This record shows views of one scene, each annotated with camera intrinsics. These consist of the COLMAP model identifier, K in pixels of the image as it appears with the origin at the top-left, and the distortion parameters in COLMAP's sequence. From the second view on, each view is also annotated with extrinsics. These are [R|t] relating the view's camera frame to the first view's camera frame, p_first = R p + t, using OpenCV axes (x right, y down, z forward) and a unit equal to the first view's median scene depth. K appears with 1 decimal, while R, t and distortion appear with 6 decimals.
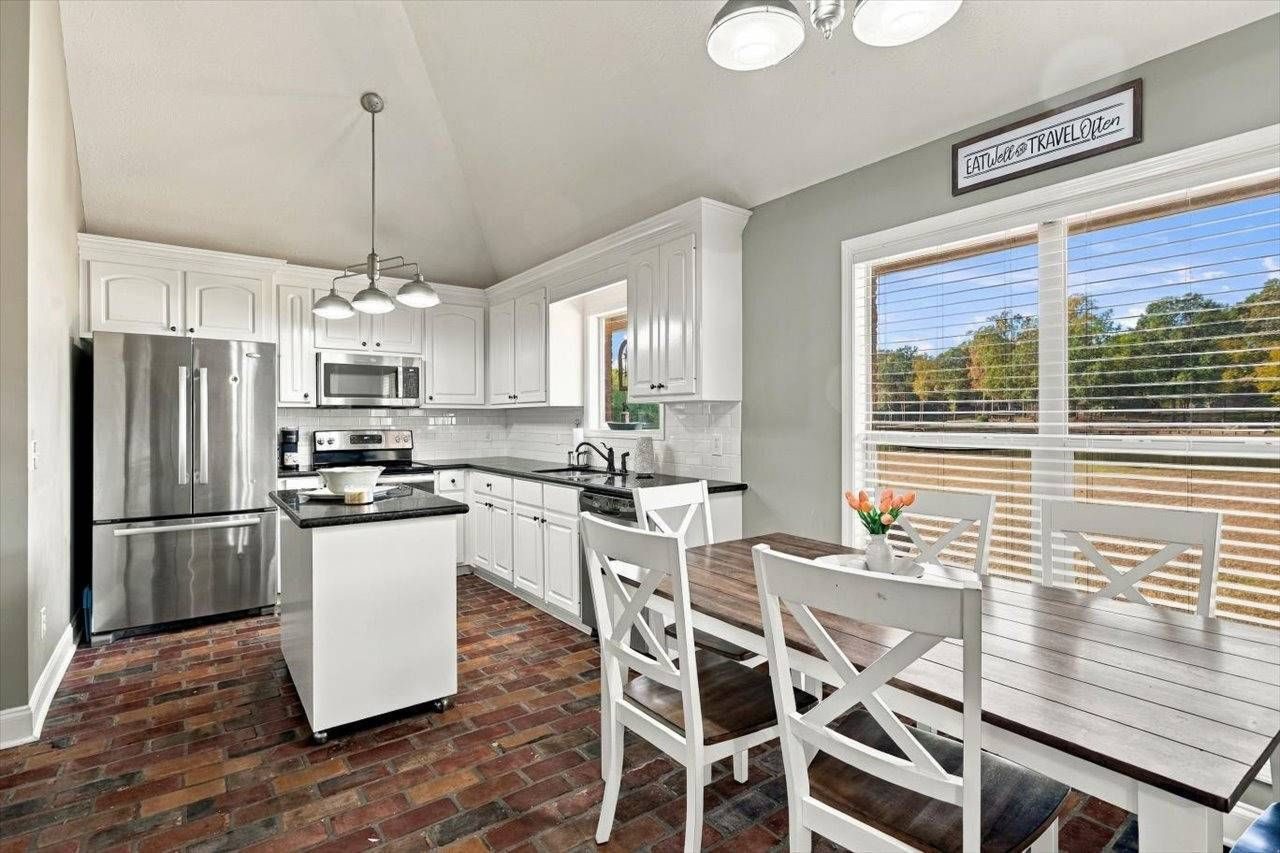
lens RADIAL K [[620.2, 0, 640.0], [0, 620.2, 426.5], [0, 0, 1]] dist [-0.032331, 0.000018]
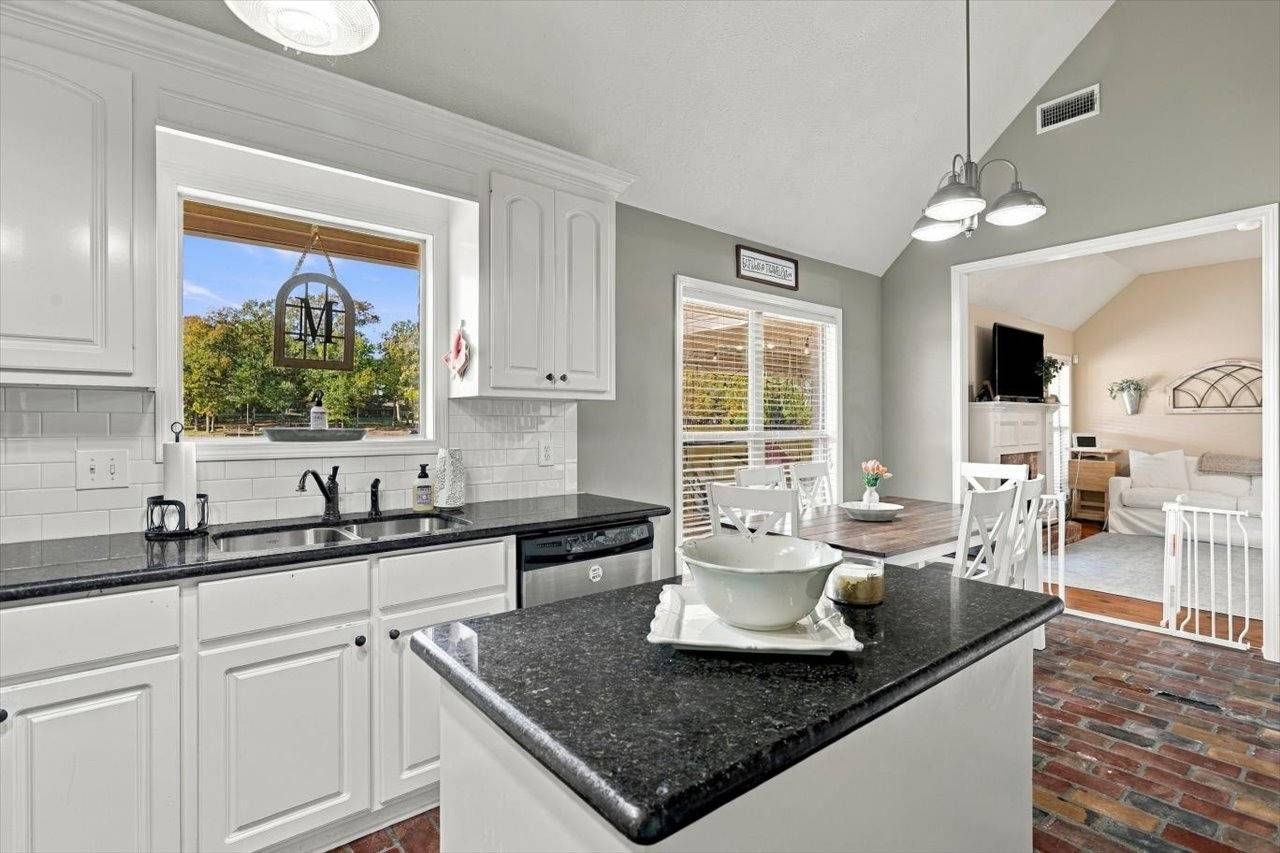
lens RADIAL K [[615.8, 0, 640.0], [0, 615.8, 426.5], [0, 0, 1]] dist [-0.002492, -0.000386]
pose [[-0.047060, -0.001196, 0.998891, -1.058366], [0.013979, 0.999901, 0.001856, -0.007478], [-0.998794, 0.014051, -0.047039, 1.359074]]
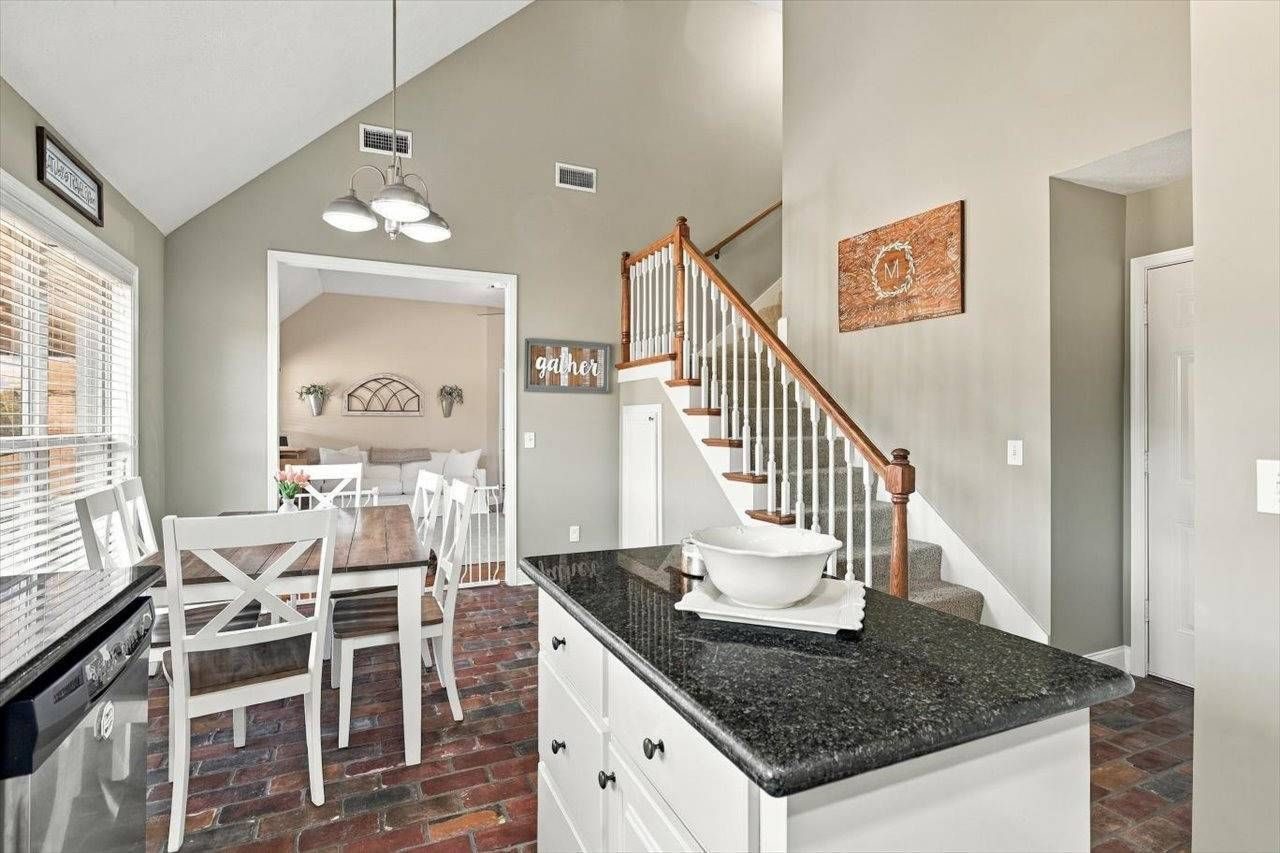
lens RADIAL K [[620.2, 0, 640.0], [0, 620.2, 426.5], [0, 0, 1]] dist [-0.032331, 0.000018]
pose [[-0.976908, -0.001190, 0.213655, -0.606678], [0.001654, 0.999912, 0.013131, -0.009037], [-0.213652, 0.013181, -0.976821, 1.751801]]
